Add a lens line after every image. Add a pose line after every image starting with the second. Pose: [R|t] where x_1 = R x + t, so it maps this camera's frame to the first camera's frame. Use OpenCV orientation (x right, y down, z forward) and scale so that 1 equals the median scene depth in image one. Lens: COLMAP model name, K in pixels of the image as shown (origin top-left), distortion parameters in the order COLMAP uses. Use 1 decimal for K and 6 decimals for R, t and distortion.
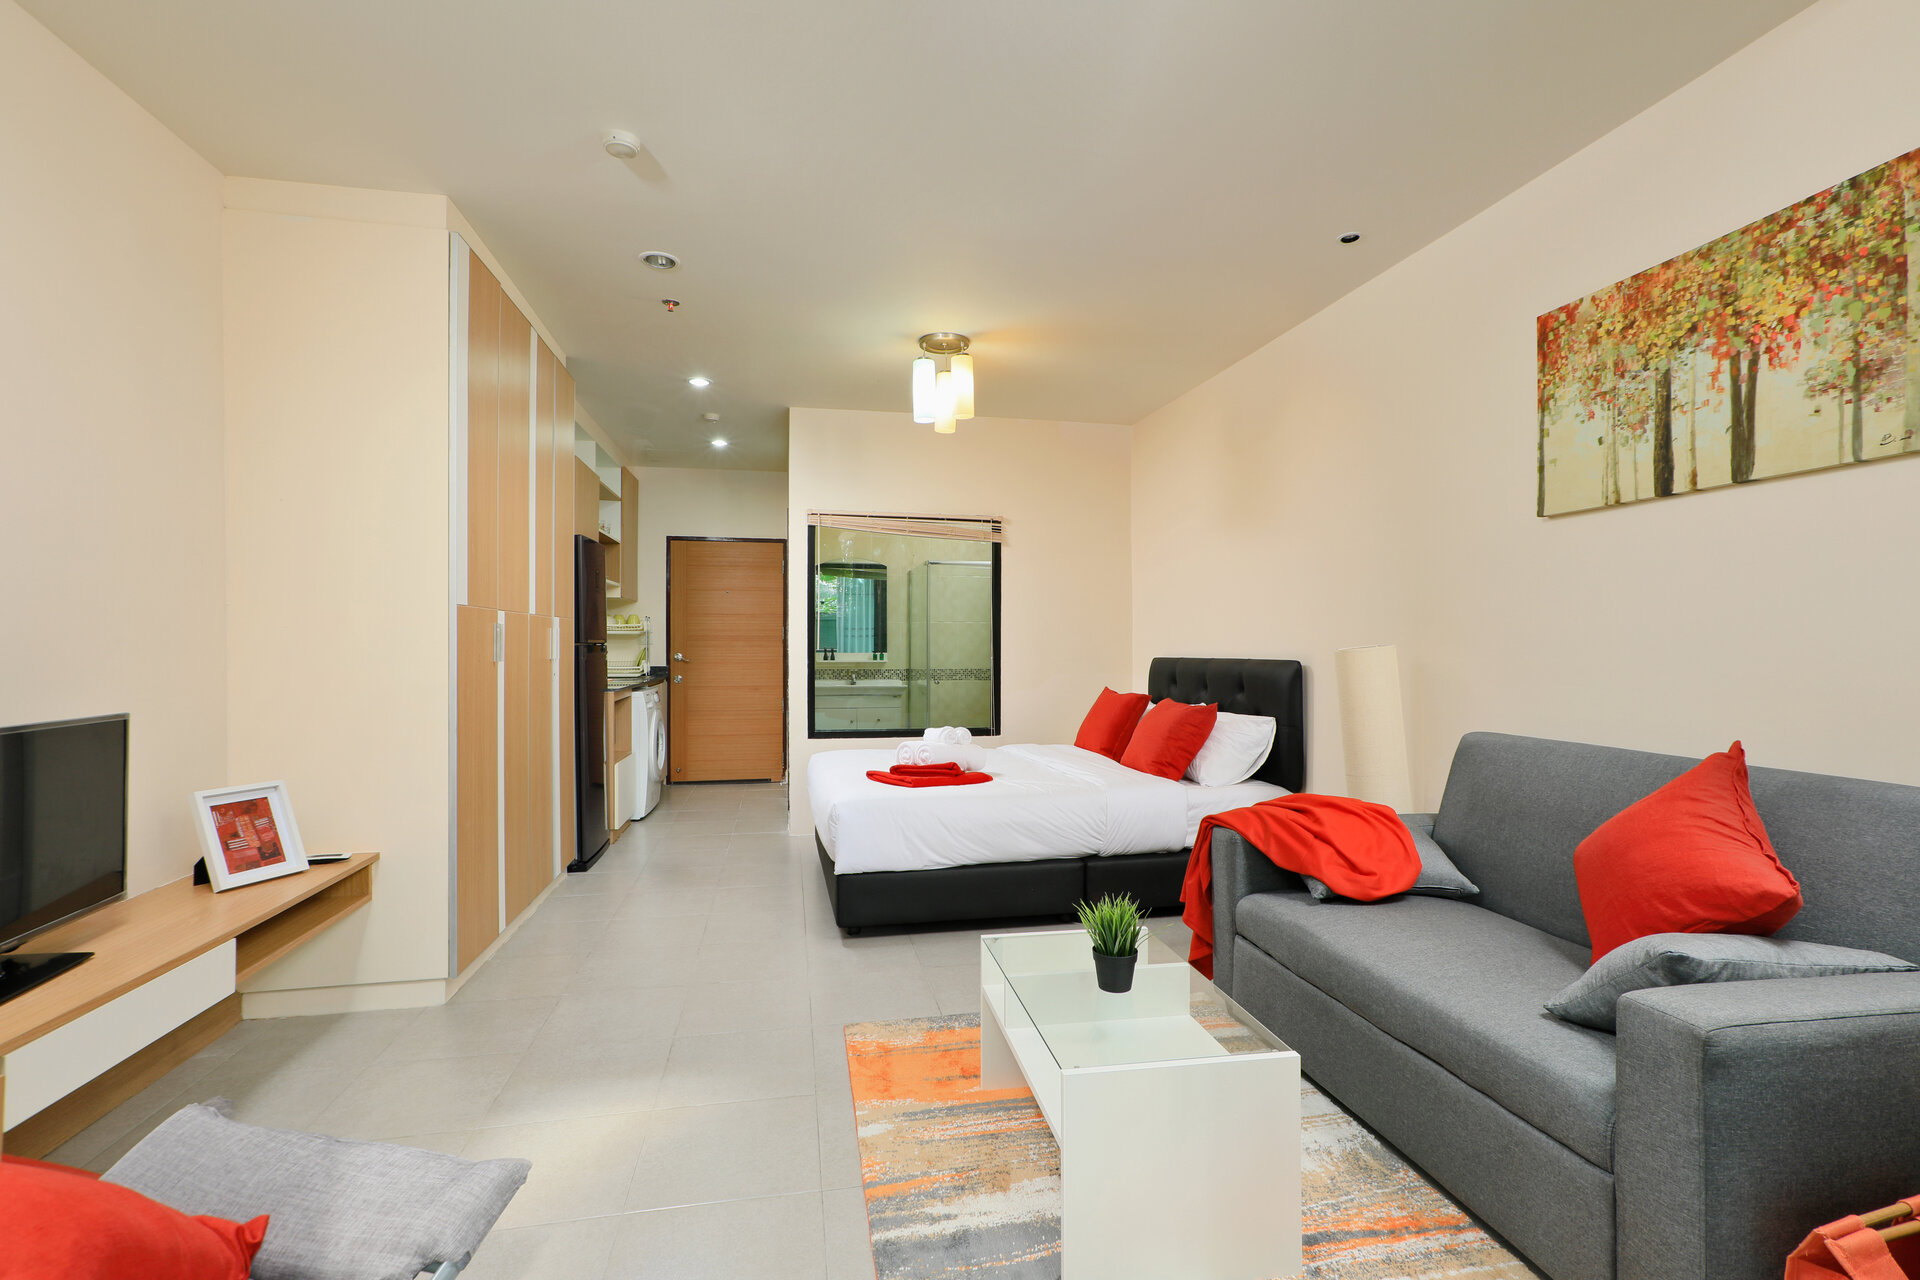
lens RADIAL K [[902.5, 0, 974.7], [0, 902.5, 646.5], [0, 0, 1]] dist [0.002564, 0.006838]
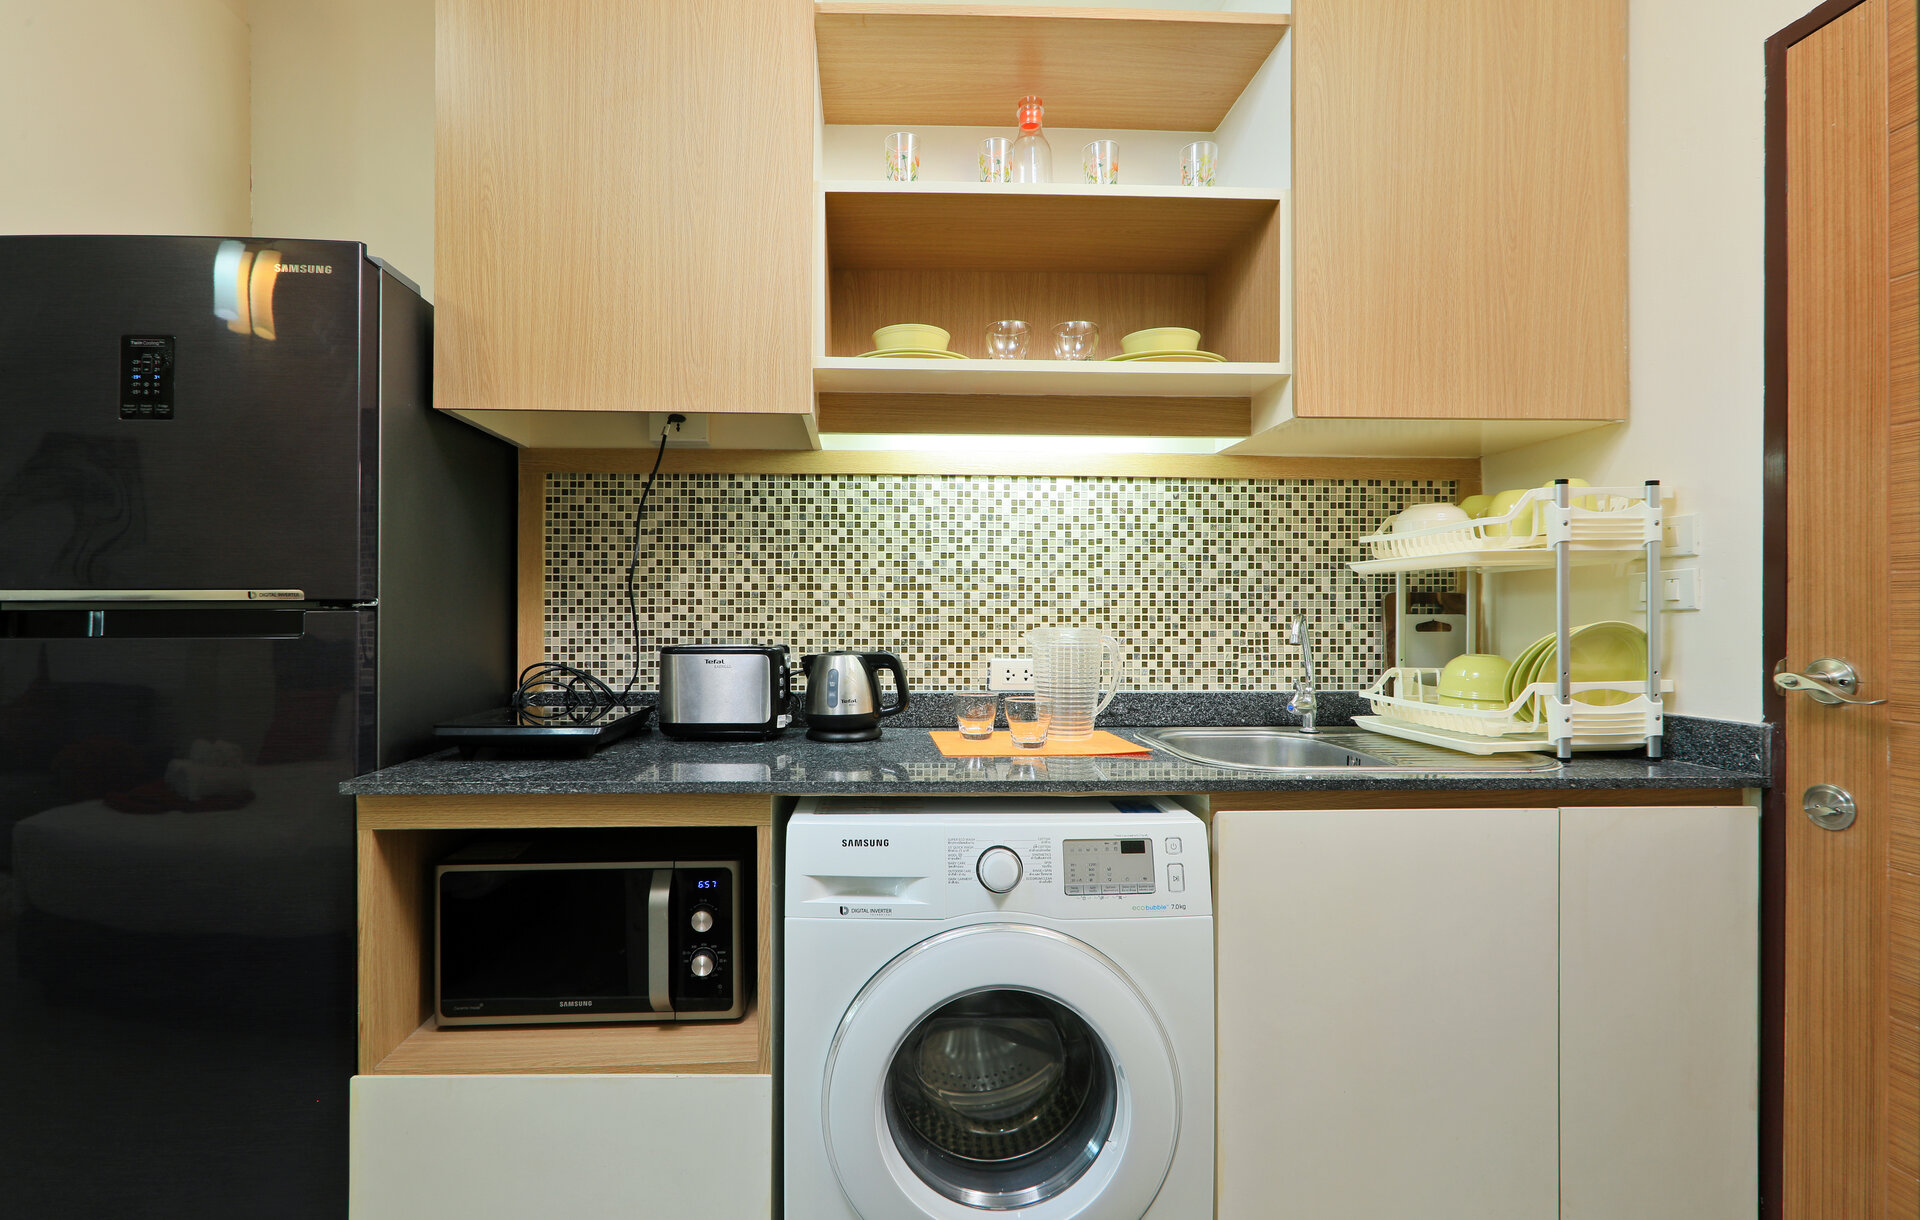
lens RADIAL K [[862.1, 0, 914.8], [0, 862.1, 615.7], [0, 0, 1]] dist [-0.001909, 0.001805]
pose [[-0.177859, -0.001660, -0.984055, -0.185310], [-0.005599, 0.999984, -0.000675, -0.000668], [0.984040, 0.005389, -0.177866, 1.214203]]
